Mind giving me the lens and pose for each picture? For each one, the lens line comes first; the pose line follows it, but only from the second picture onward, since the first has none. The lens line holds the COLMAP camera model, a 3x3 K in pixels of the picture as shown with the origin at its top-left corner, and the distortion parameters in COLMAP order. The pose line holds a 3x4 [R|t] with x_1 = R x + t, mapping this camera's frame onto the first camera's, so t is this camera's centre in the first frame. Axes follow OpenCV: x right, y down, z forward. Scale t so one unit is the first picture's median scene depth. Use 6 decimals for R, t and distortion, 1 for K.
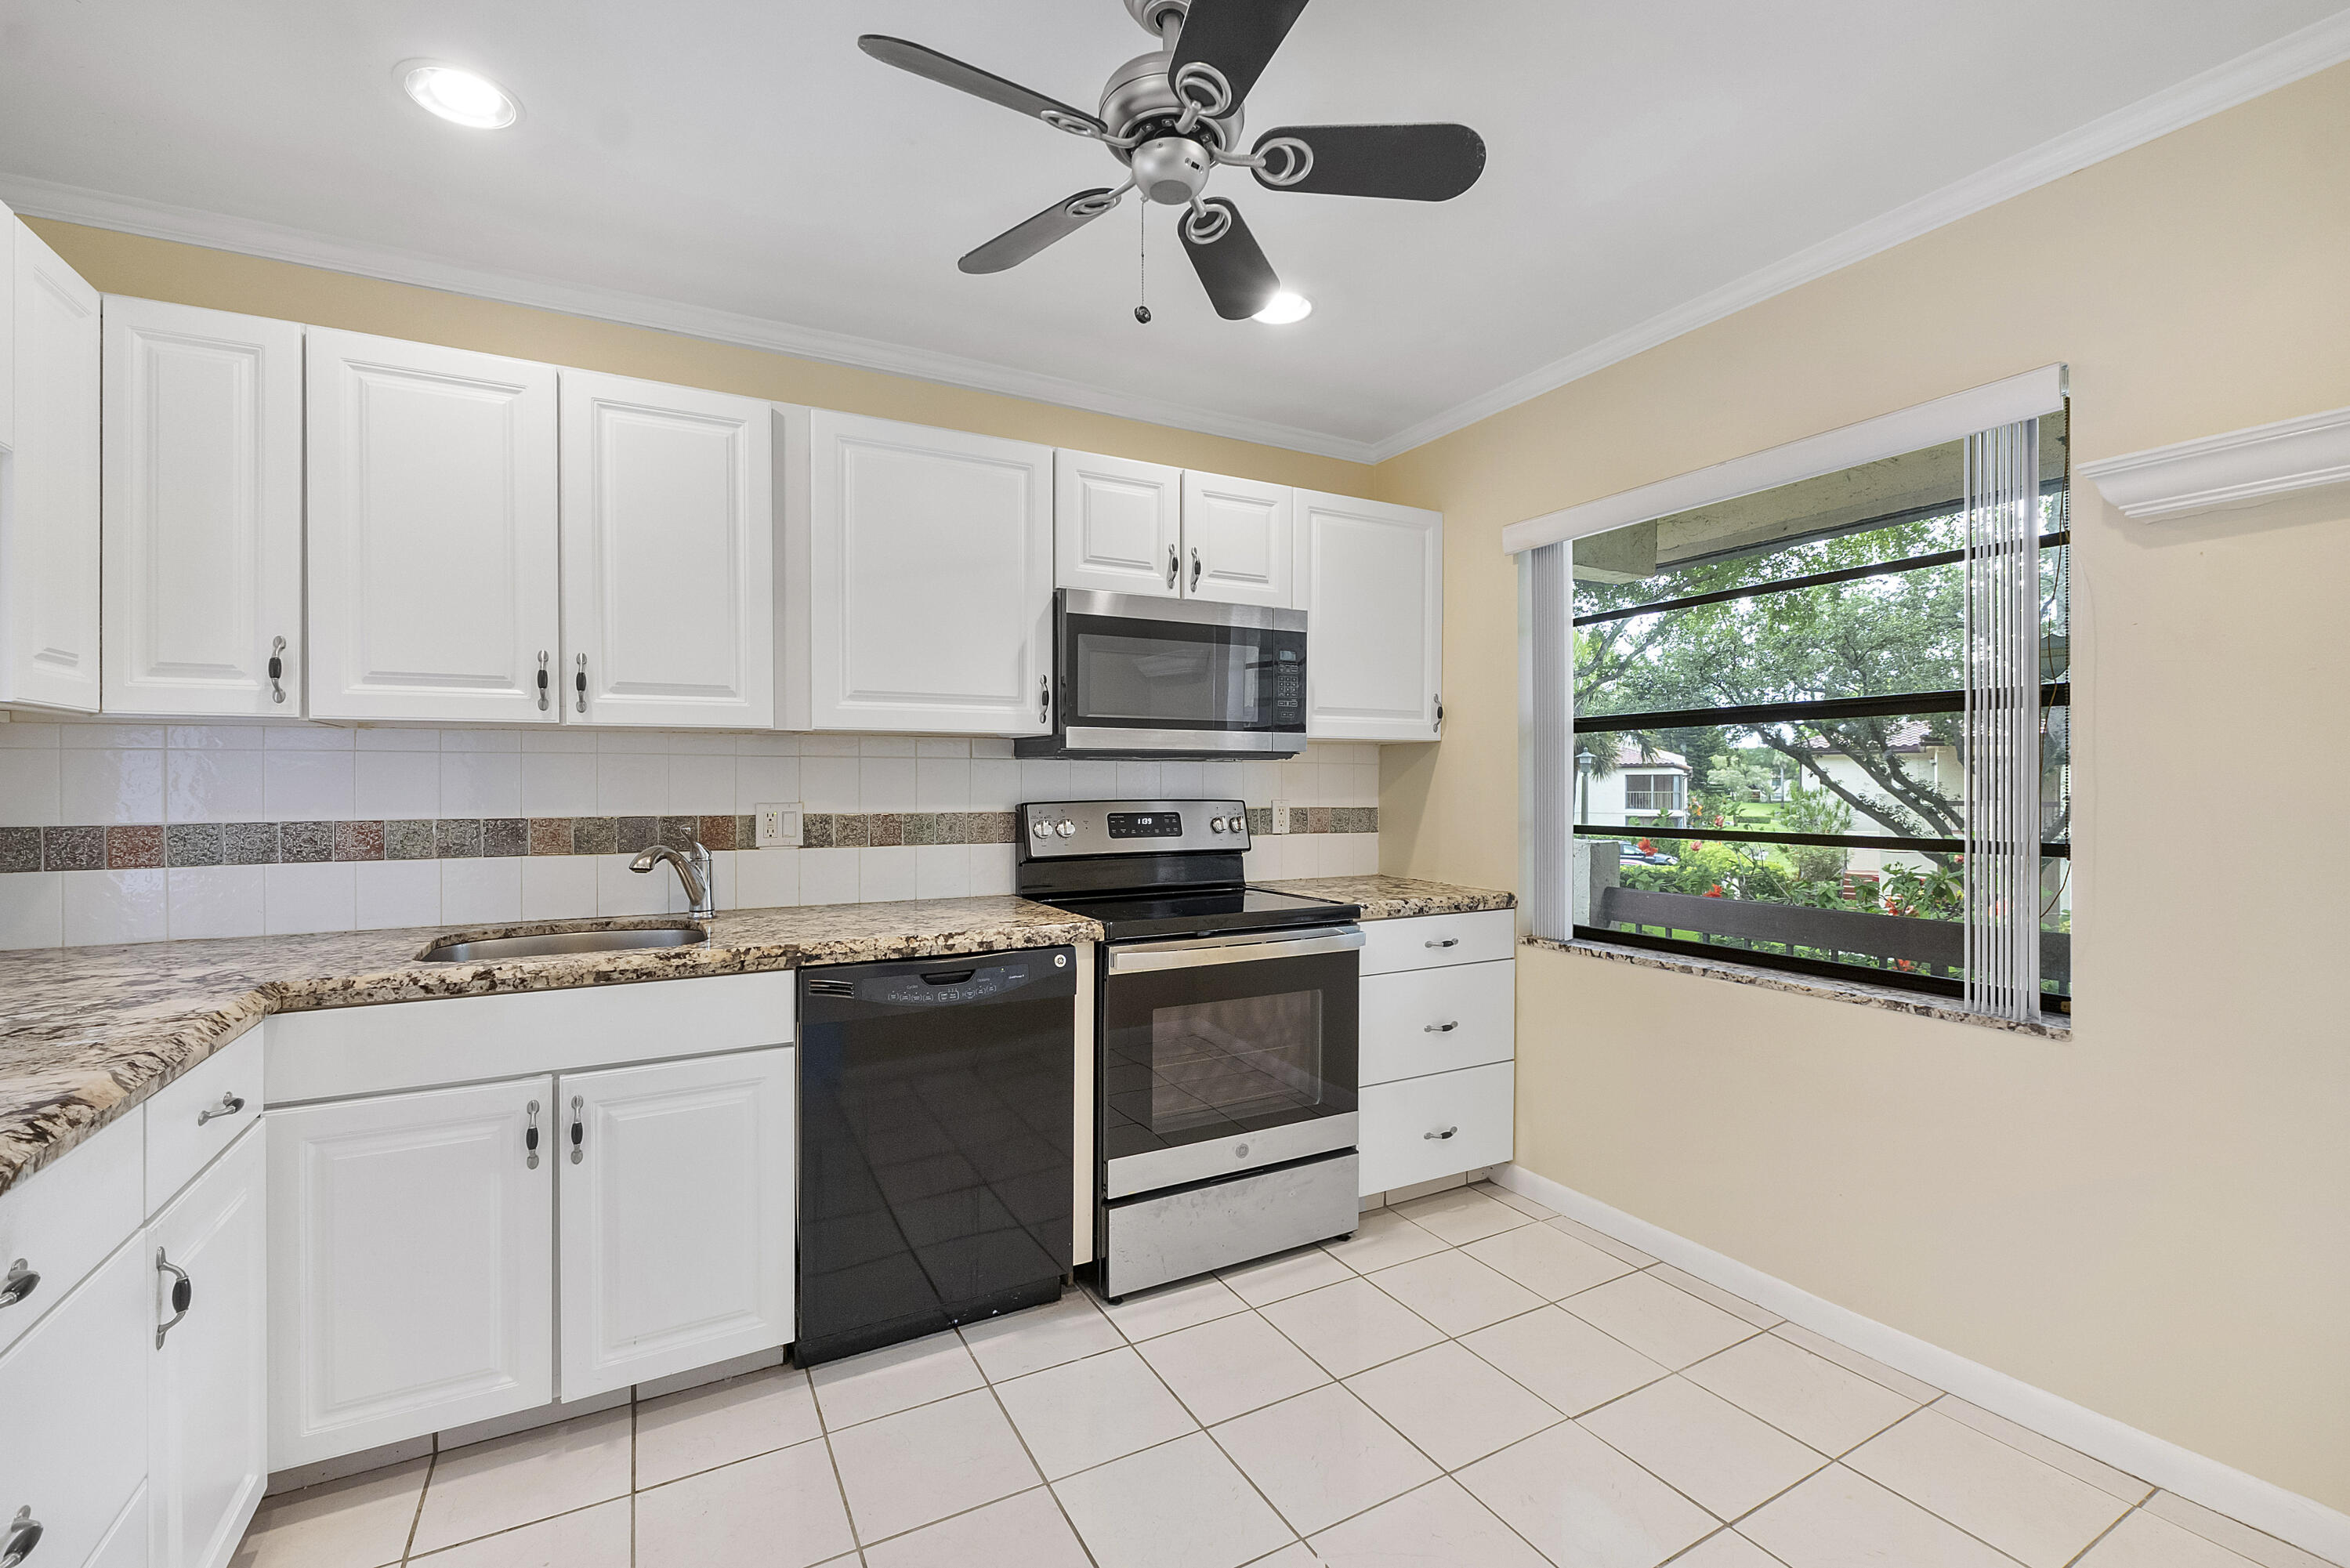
lens RADIAL K [[995.7, 0, 1179.9], [0, 995.7, 788.4], [0, 0, 1]] dist [-0.003456, -0.000460]
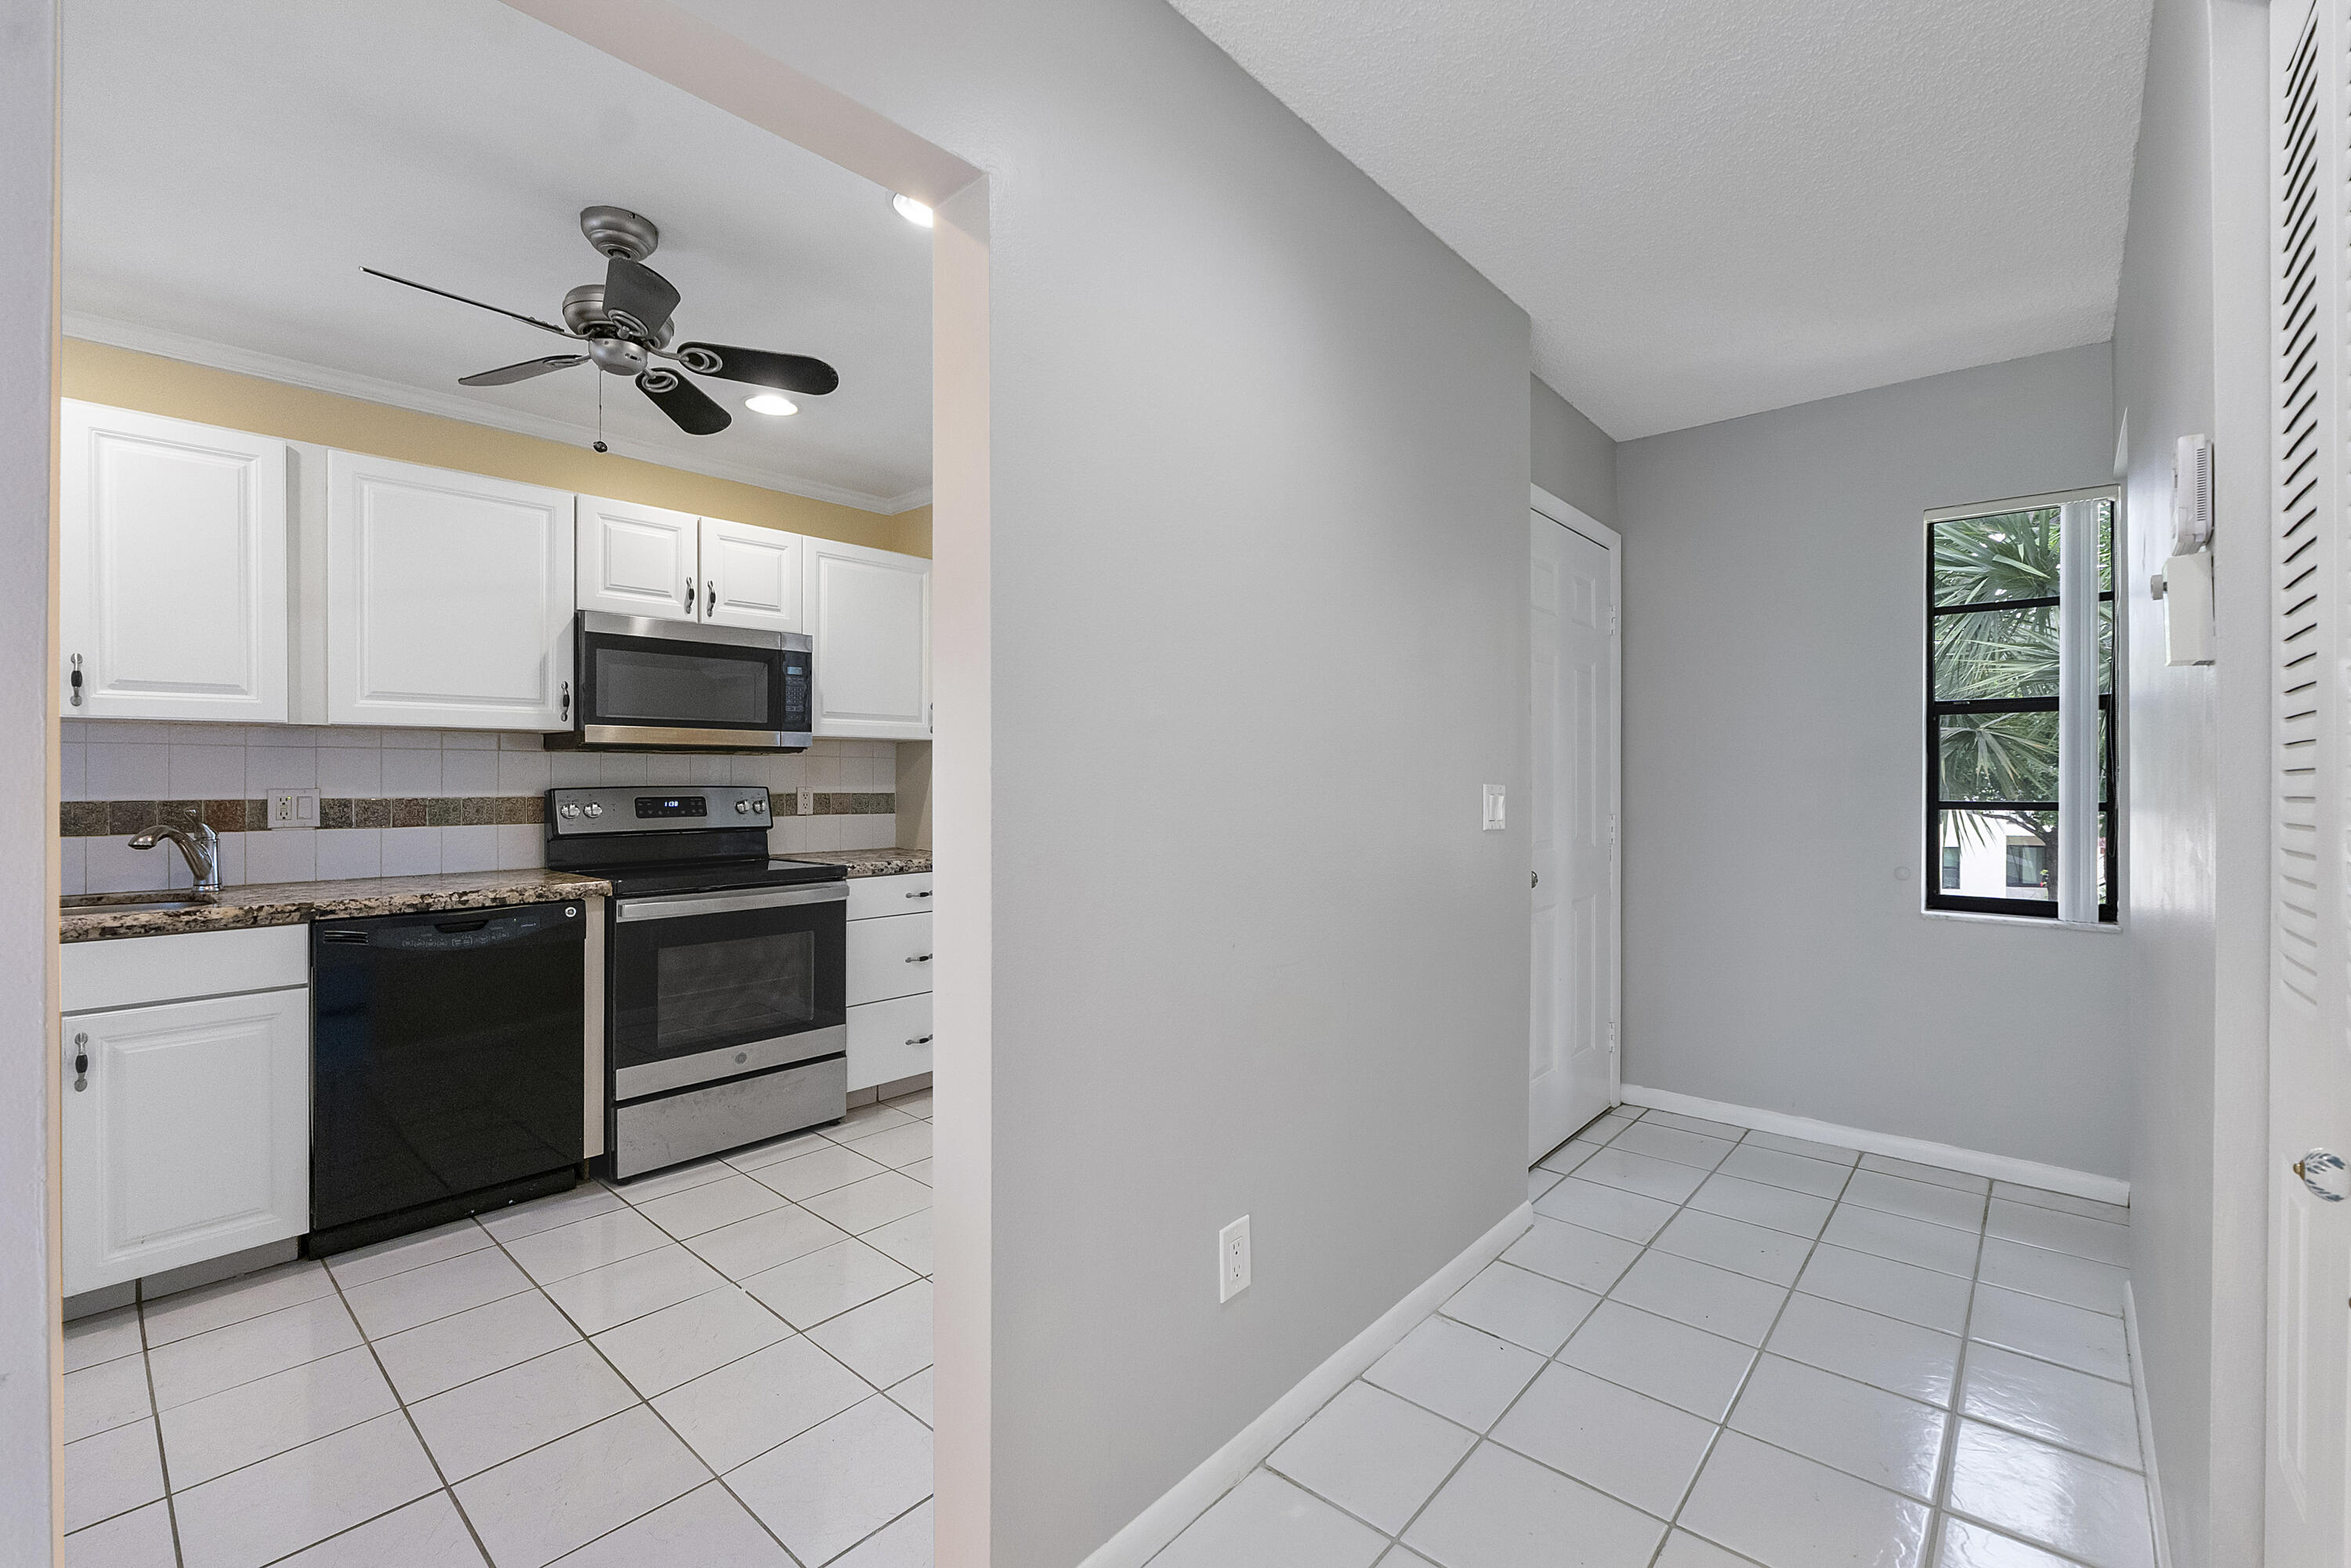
lens RADIAL K [[997.4, 0, 1184.6], [0, 997.4, 779.0], [0, 0, 1]] dist [-0.007005, 0.000176]
pose [[0.940054, -0.001919, 0.341019, 0.171810], [0.004364, 0.999970, -0.006403, 0.016496], [-0.340997, 0.007507, 0.940034, -0.421984]]
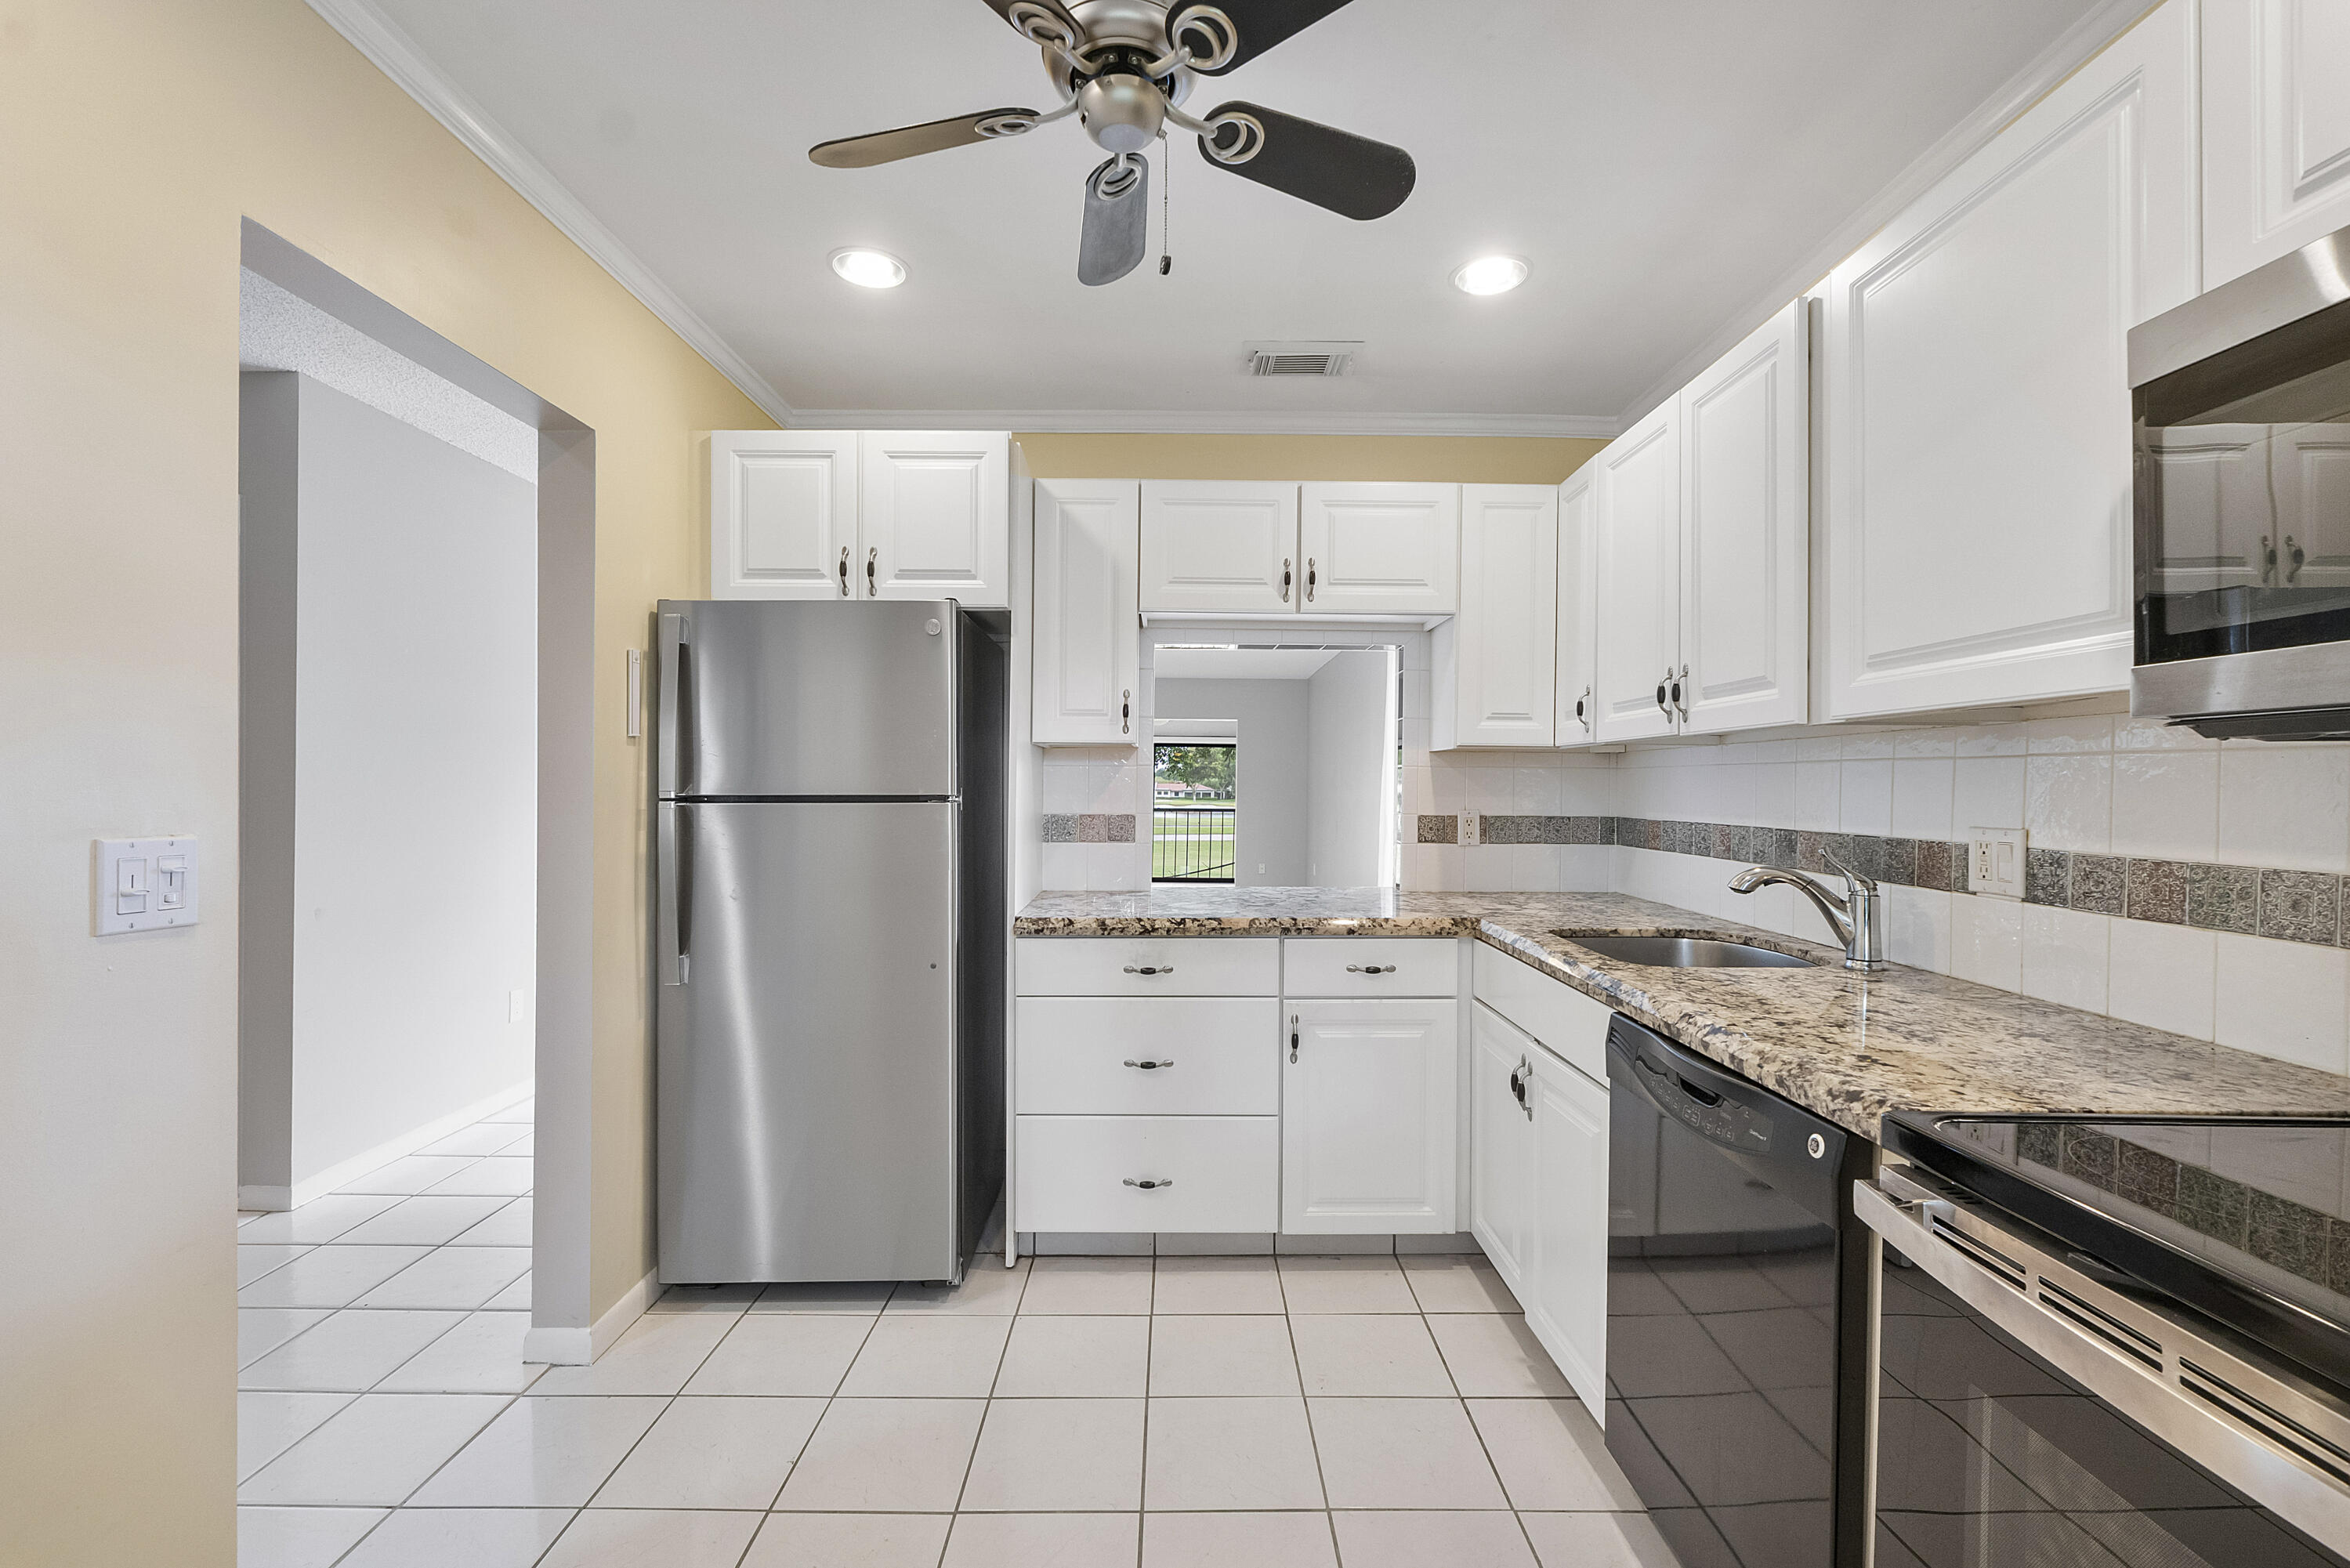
lens RADIAL K [[1003.0, 0, 1179.3], [0, 1003.0, 791.3], [0, 0, 1]] dist [-0.002970, -0.000435]
pose [[-0.474613, 0.003920, -0.880186, 0.469980], [-0.014911, 0.999811, 0.012494, -0.010771], [0.880068, 0.019054, -0.474464, 0.912902]]
